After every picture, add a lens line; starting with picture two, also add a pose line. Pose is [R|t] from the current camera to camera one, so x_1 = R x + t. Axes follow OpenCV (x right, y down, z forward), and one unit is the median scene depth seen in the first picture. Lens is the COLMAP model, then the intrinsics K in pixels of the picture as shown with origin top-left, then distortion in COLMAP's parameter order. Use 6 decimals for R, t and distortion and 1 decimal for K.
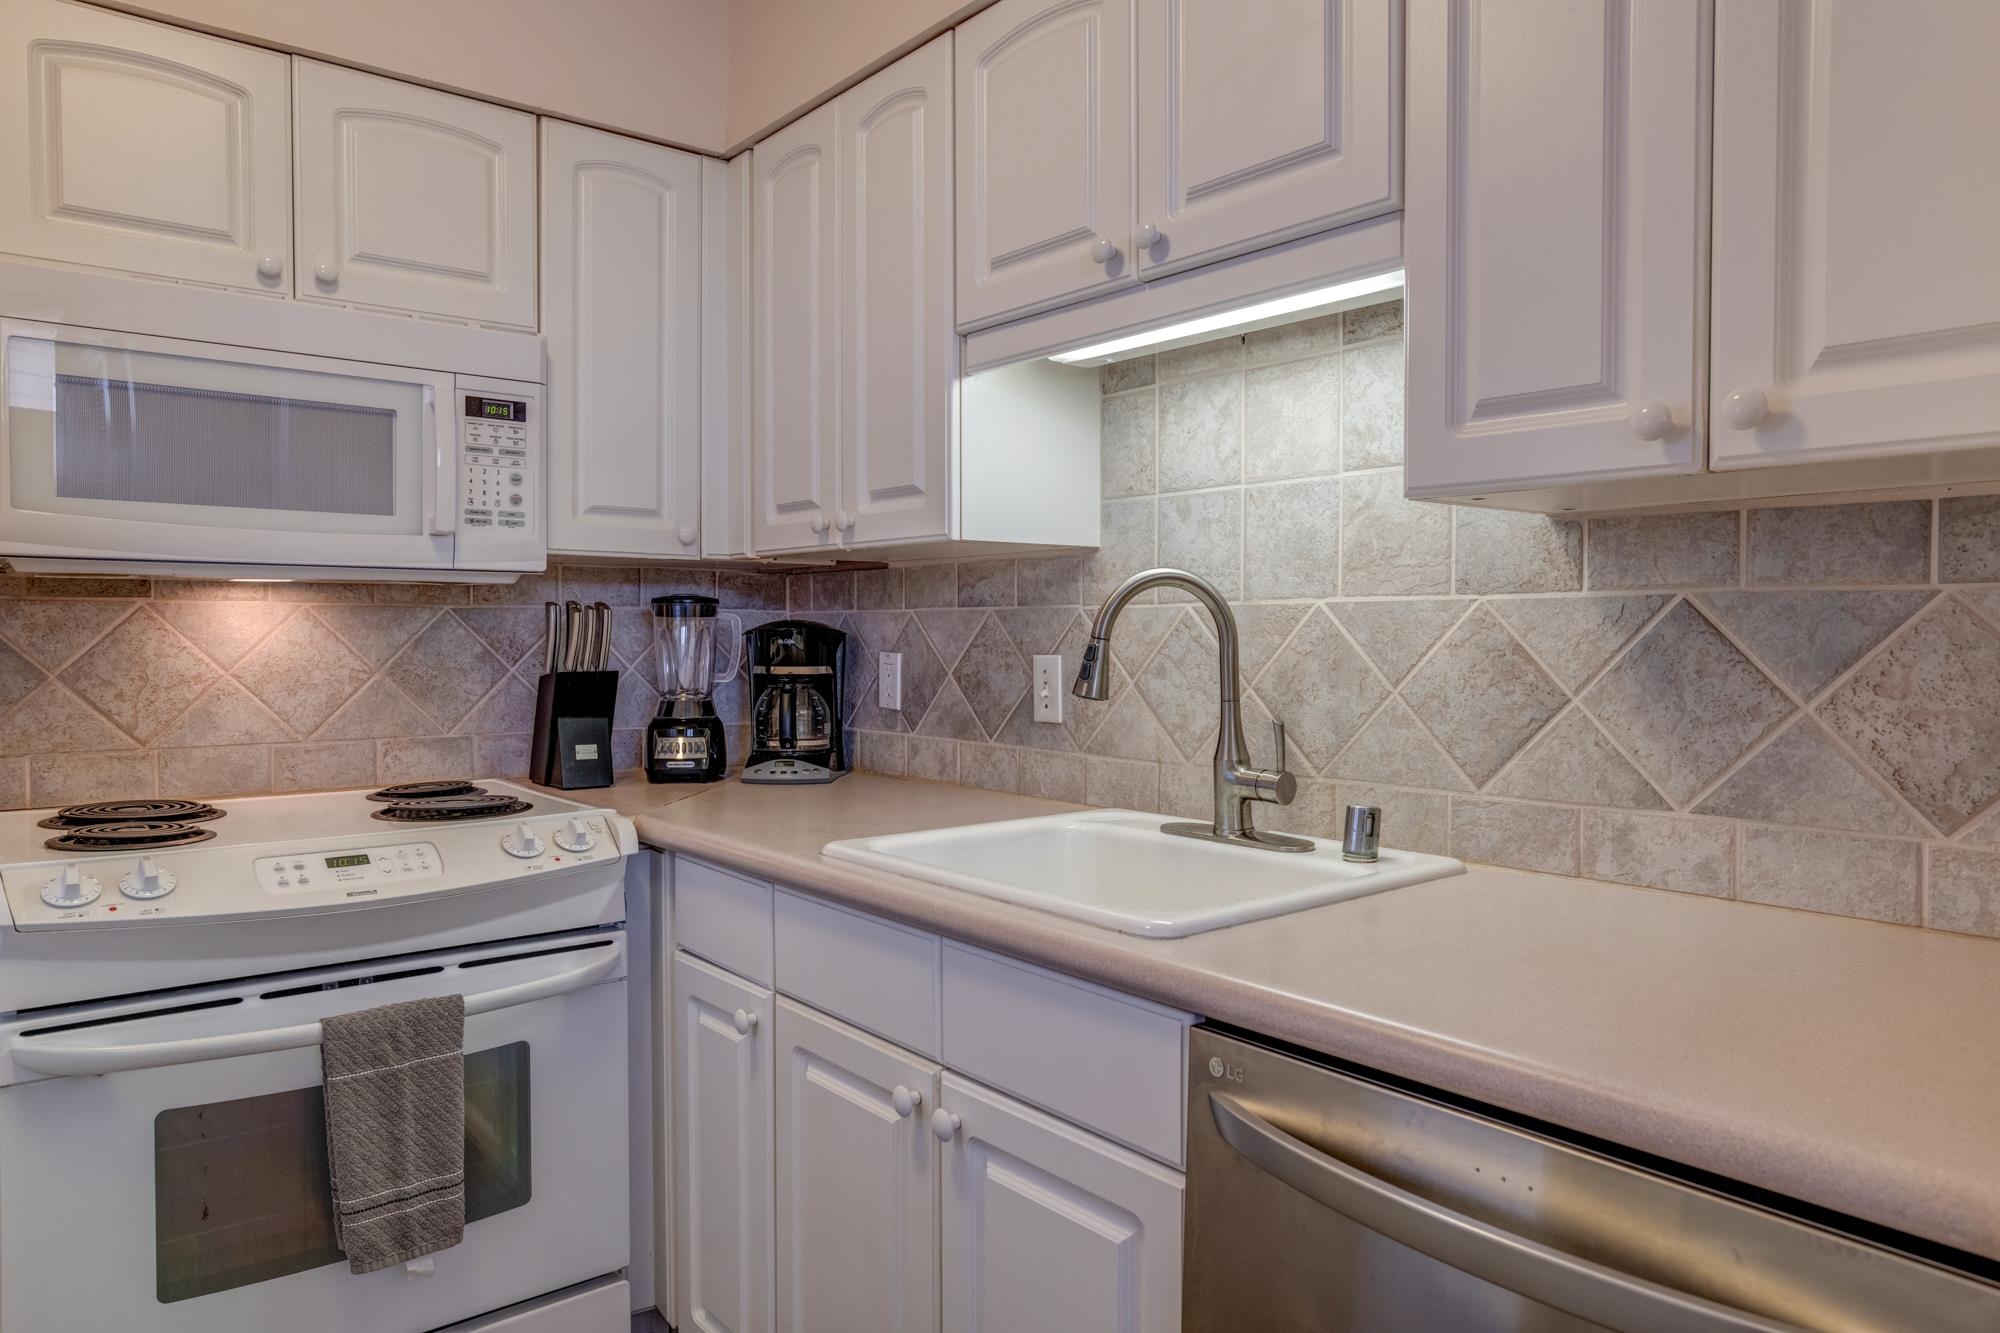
lens RADIAL K [[1267.7, 0, 1000.0], [0, 1267.7, 666.5], [0, 0, 1]] dist [0.001654, 0.002356]
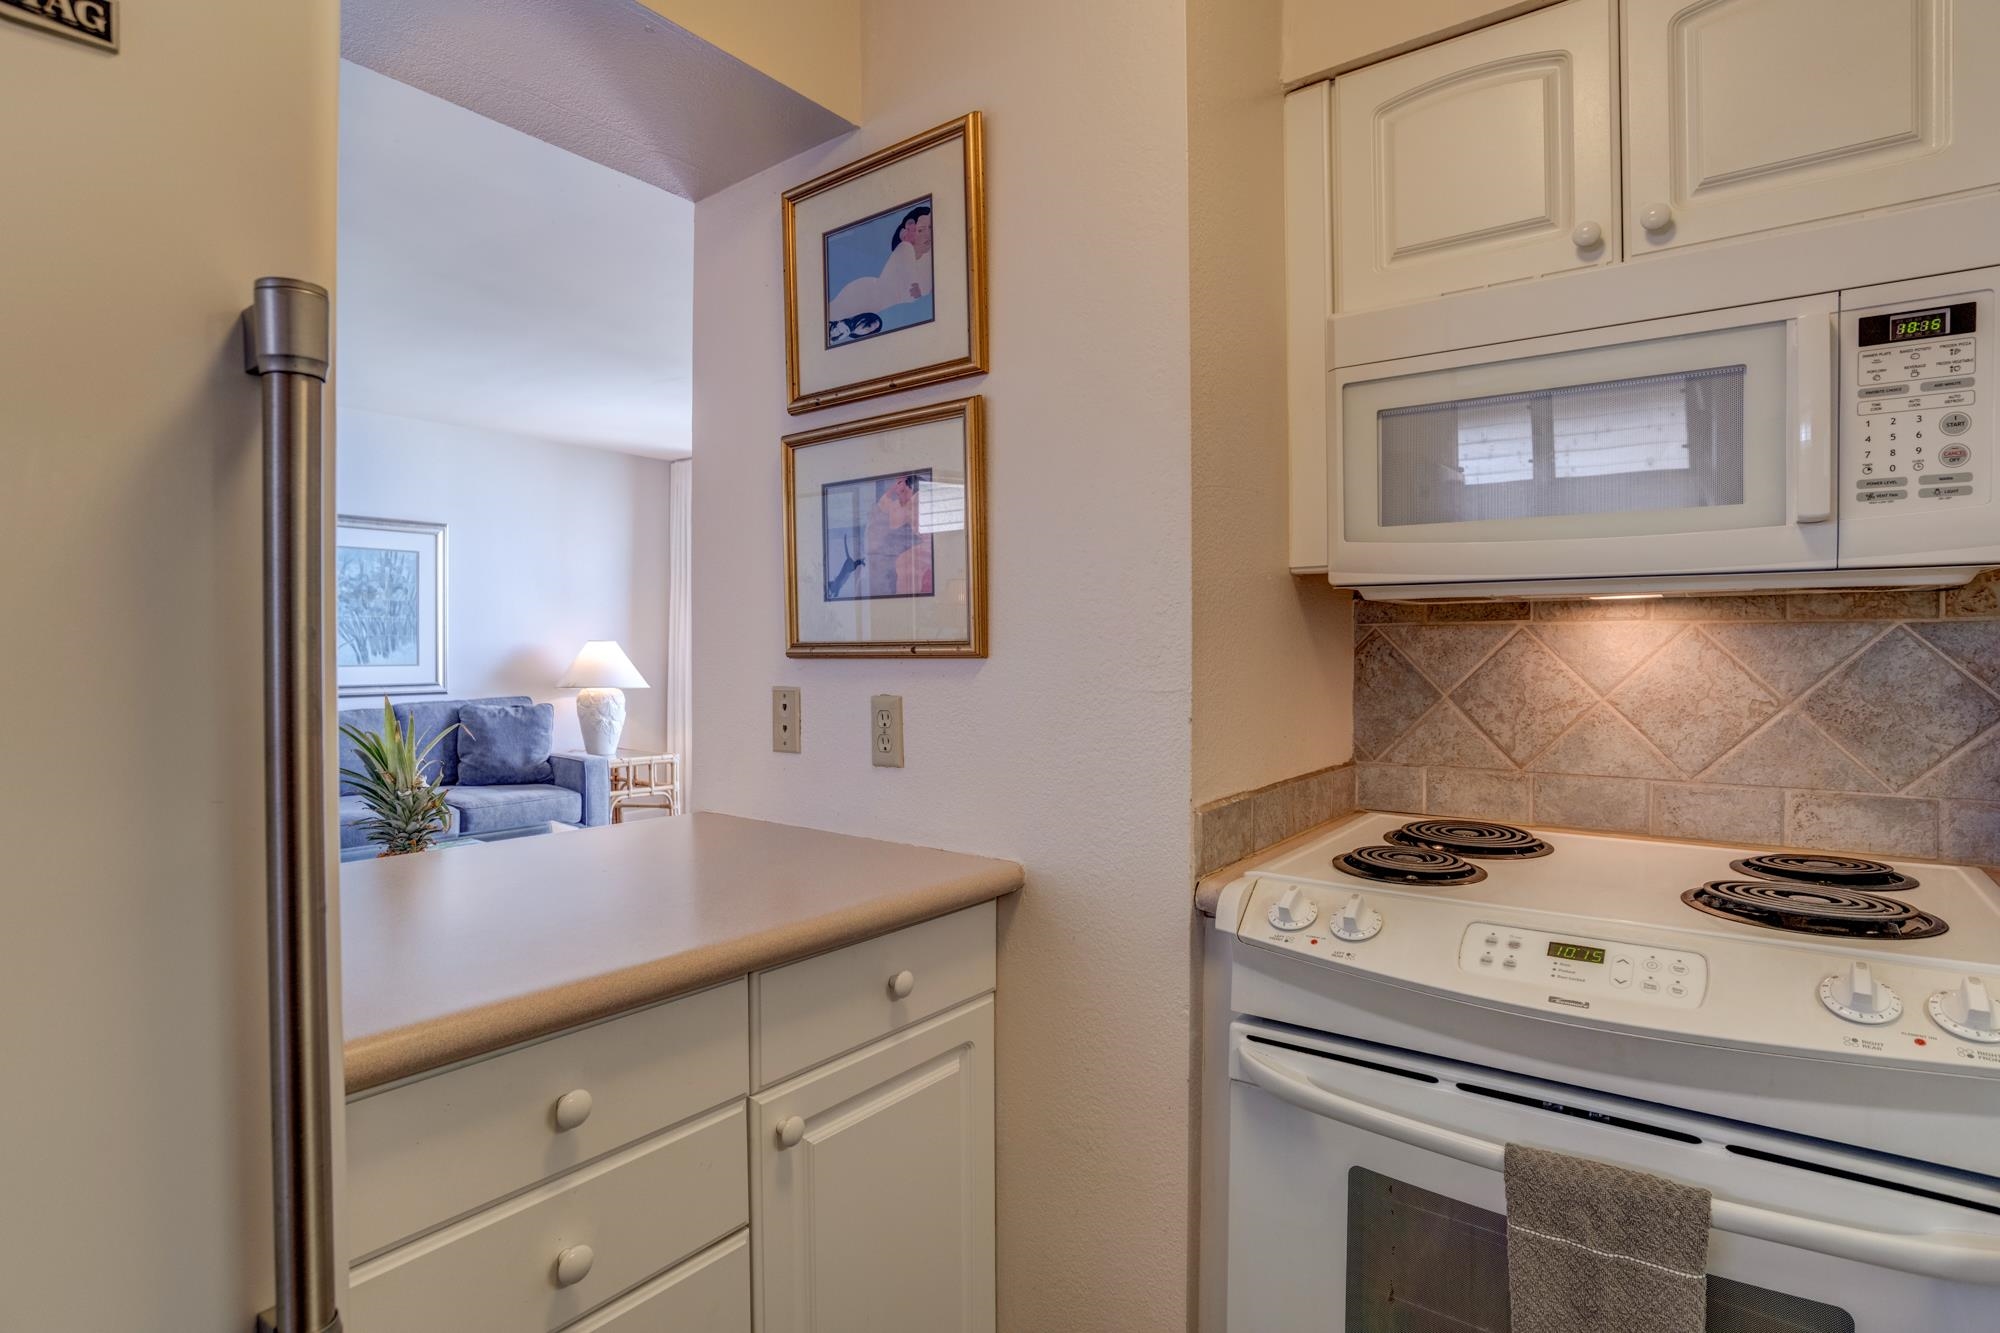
lens RADIAL K [[1024.9, 0, 962.7], [0, 1024.9, 664.7], [0, 0, 1]] dist [-0.057118, 0.020984]
pose [[0.238672, 0.013702, -0.971003, -0.007788], [-0.024666, 0.999663, 0.008044, -0.014729], [0.970787, 0.022031, 0.238930, 0.384627]]
